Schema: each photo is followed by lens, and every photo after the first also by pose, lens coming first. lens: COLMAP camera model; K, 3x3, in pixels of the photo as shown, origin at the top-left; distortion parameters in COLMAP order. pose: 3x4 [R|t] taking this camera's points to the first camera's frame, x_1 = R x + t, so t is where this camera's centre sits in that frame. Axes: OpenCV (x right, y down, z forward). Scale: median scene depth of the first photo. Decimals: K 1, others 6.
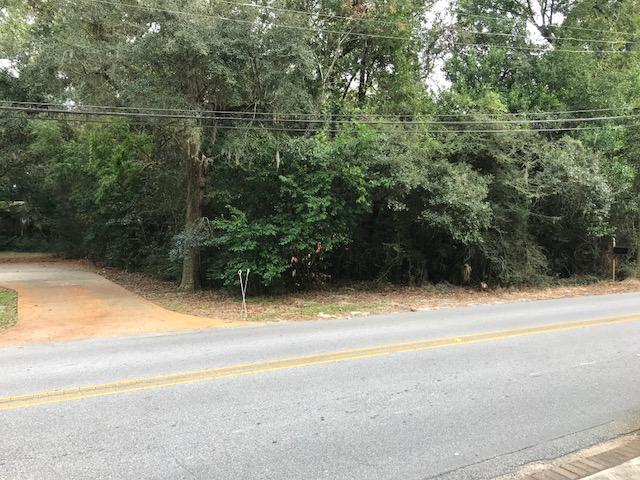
lens RADIAL K [[507.4, 0, 325.4], [0, 507.4, 229.4], [0, 0, 1]] dist [0.047234, -0.051592]
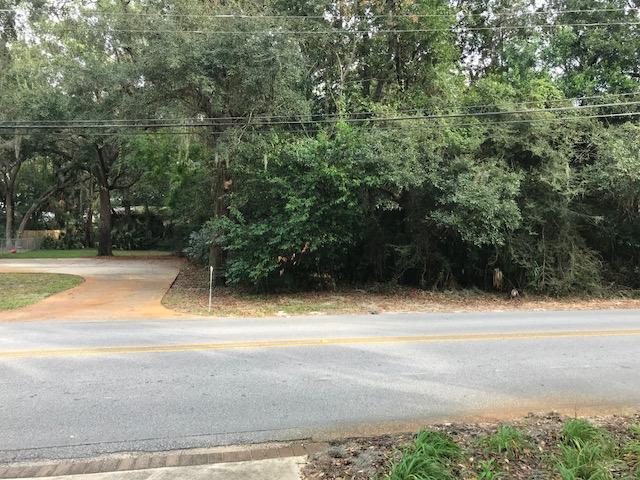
lens RADIAL K [[507.4, 0, 317.5], [0, 507.4, 239.6], [0, 0, 1]] dist [0.047234, -0.051592]
pose [[0.957003, 0.008421, -0.289956, 0.264161], [-0.004328, 0.999882, 0.014754, 0.004287], [0.290045, -0.012865, 0.956926, 0.036219]]
